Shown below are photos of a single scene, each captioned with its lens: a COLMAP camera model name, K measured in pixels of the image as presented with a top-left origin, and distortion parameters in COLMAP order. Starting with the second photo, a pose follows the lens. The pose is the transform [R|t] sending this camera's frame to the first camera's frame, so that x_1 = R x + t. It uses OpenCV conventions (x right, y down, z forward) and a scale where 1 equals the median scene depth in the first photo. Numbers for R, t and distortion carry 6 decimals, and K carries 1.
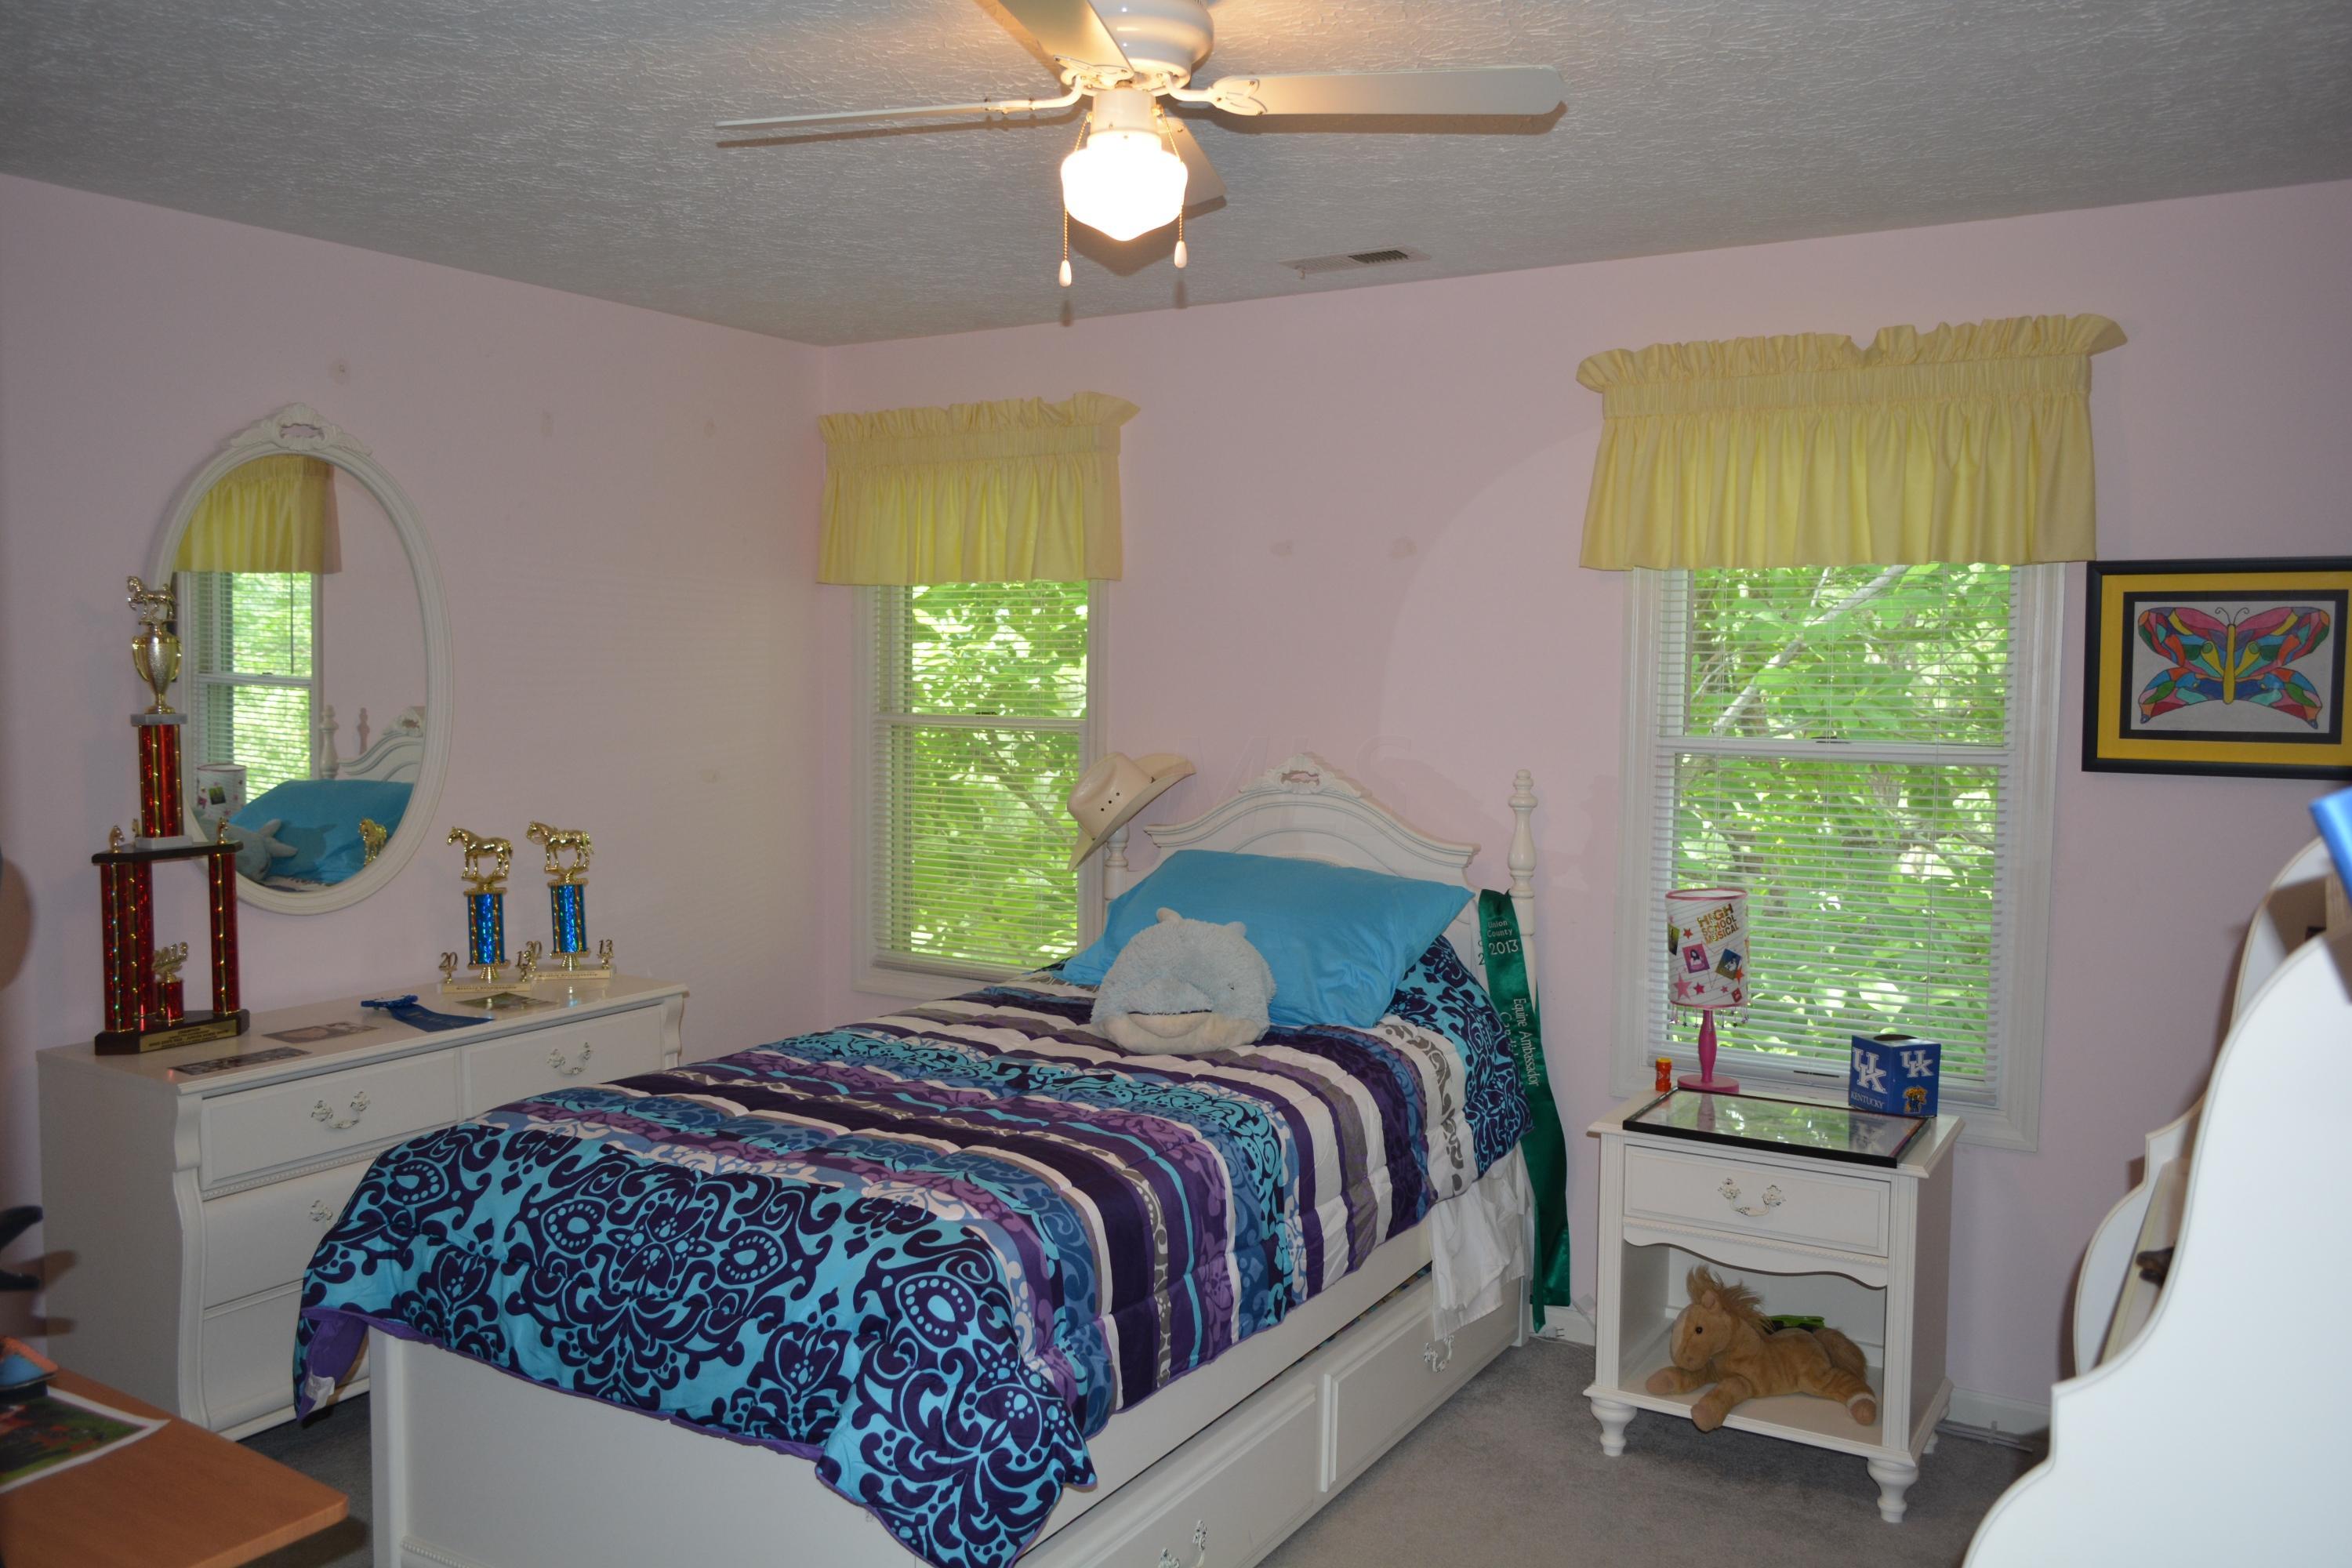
lens RADIAL K [[1828.0, 0, 1176.8], [0, 1828.0, 780.7], [0, 0, 1]] dist [-0.023277, -0.000372]
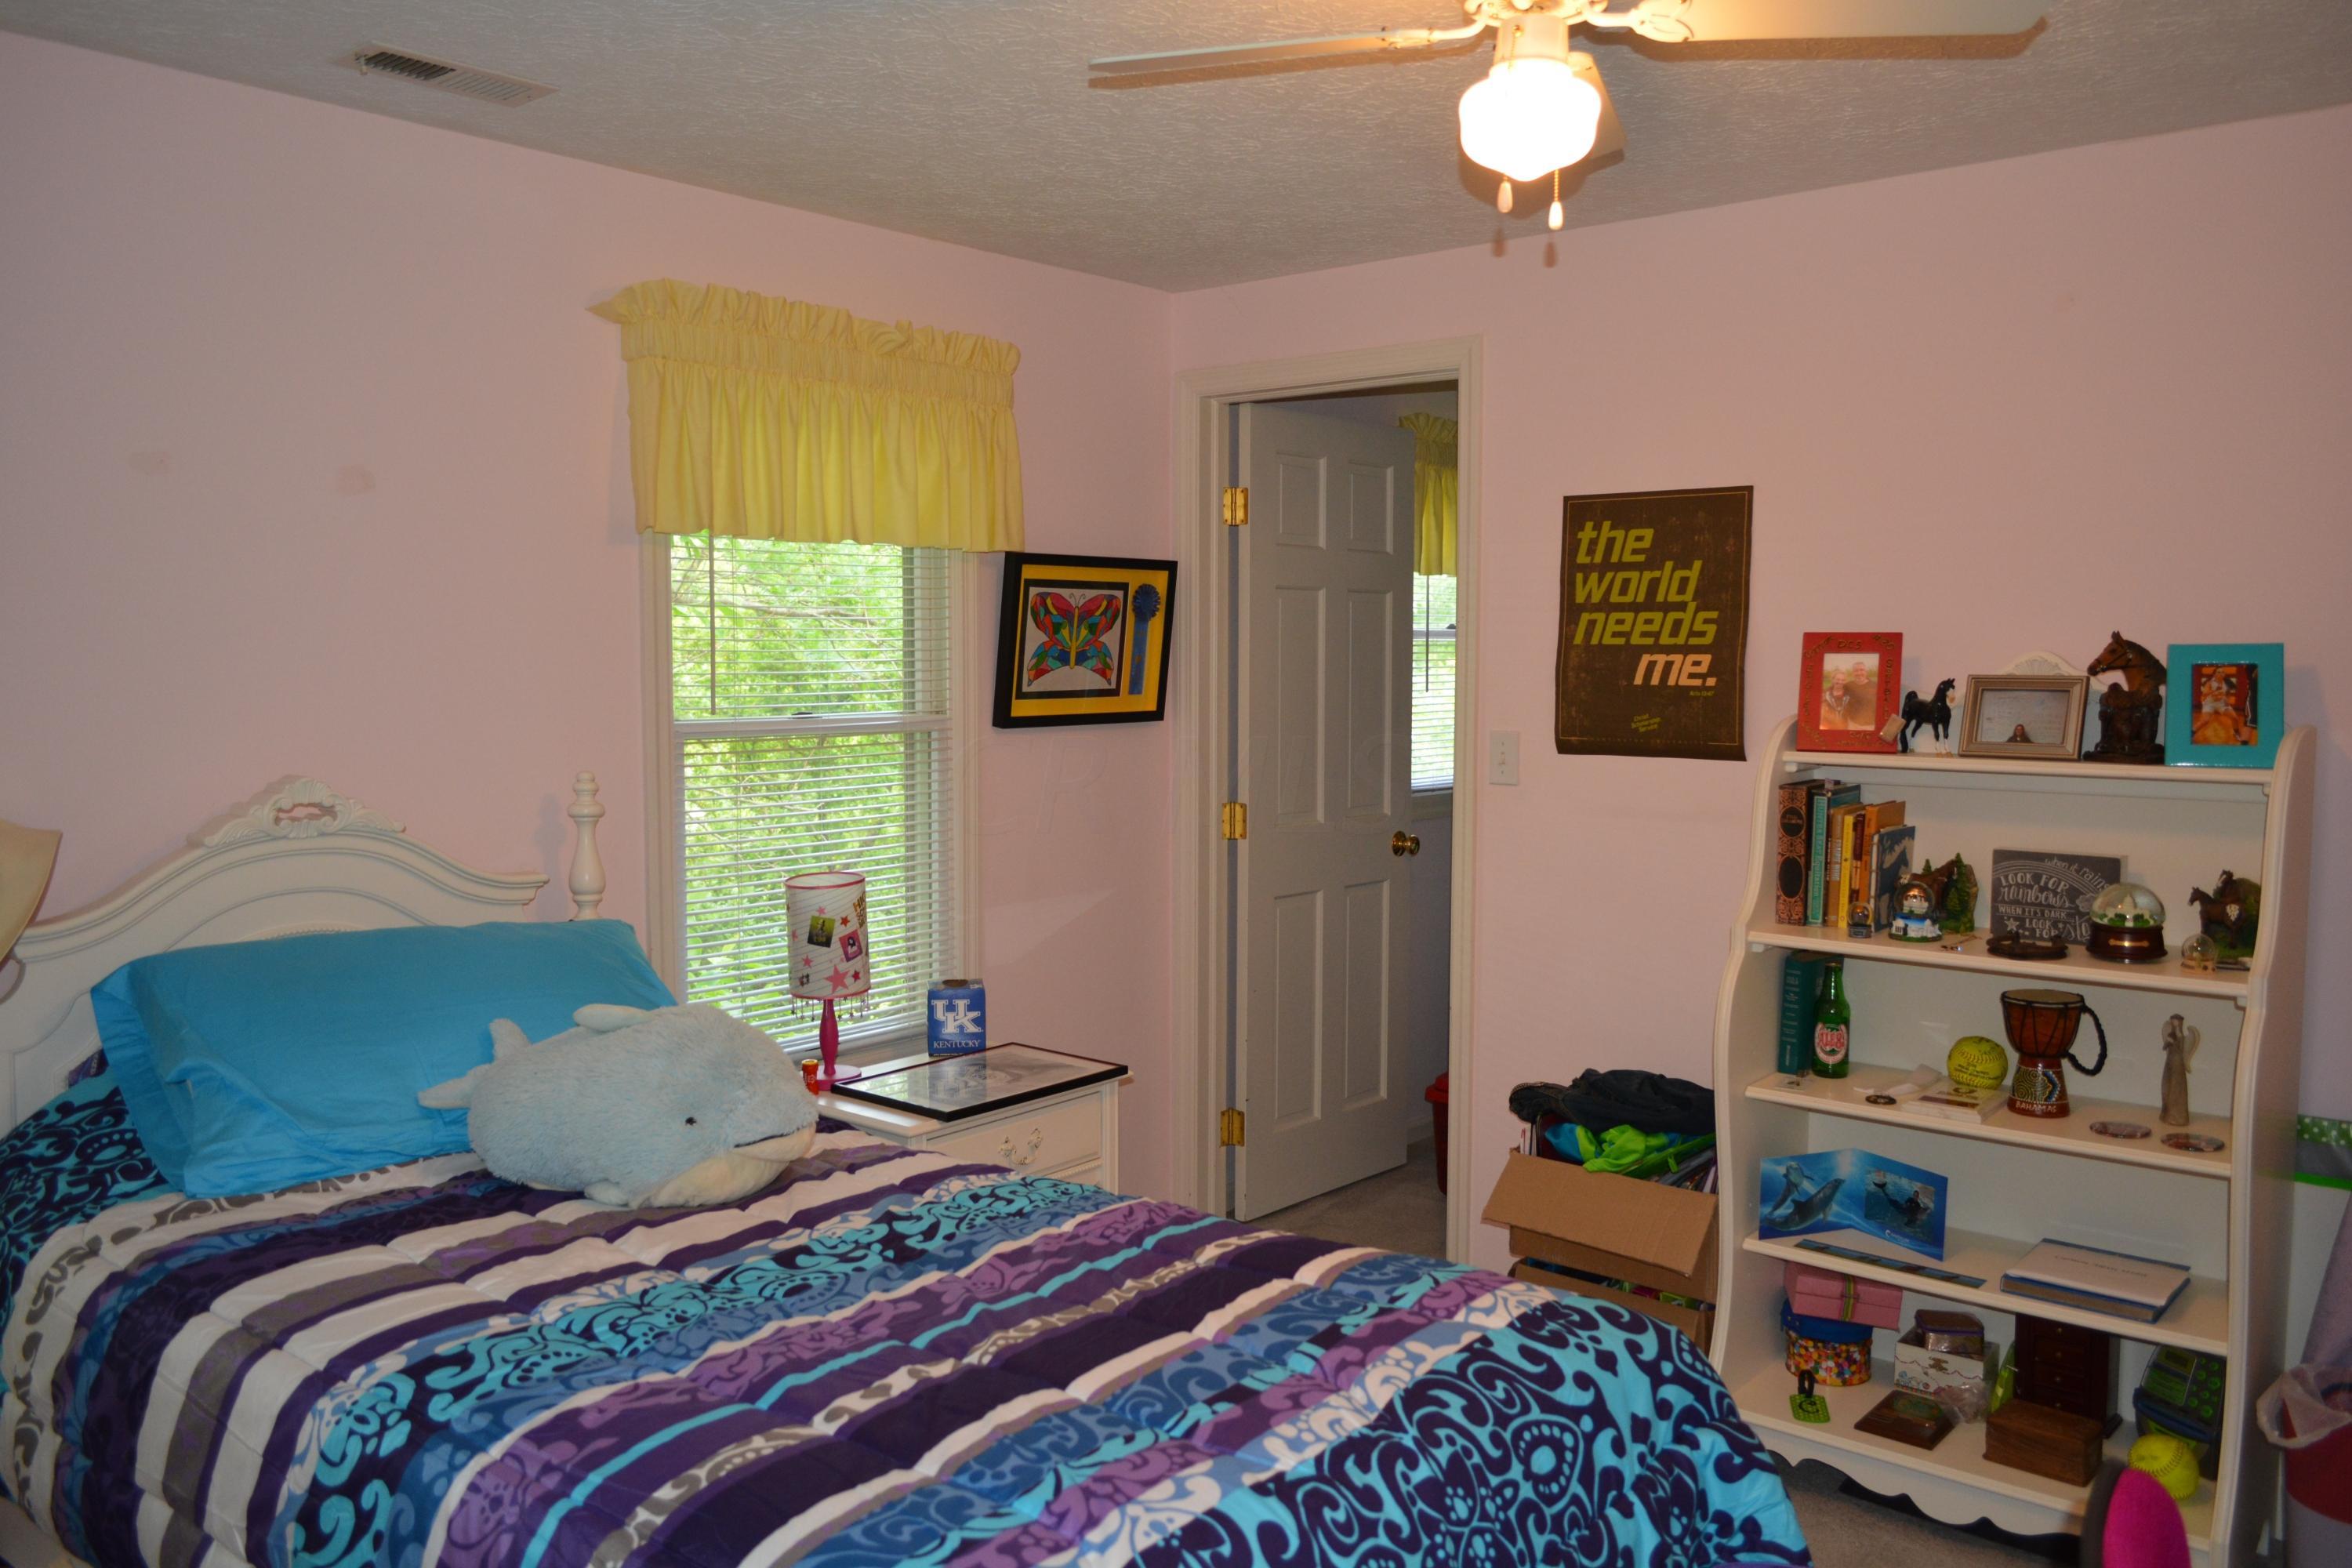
lens RADIAL K [[1828.0, 0, 1175.7], [0, 1828.0, 789.3], [0, 0, 1]] dist [-0.023277, -0.000372]
pose [[0.145855, -0.084879, 0.985658, -0.853504], [0.064523, 0.995008, 0.076136, -0.063421], [-0.987200, 0.052493, 0.150603, 0.914456]]
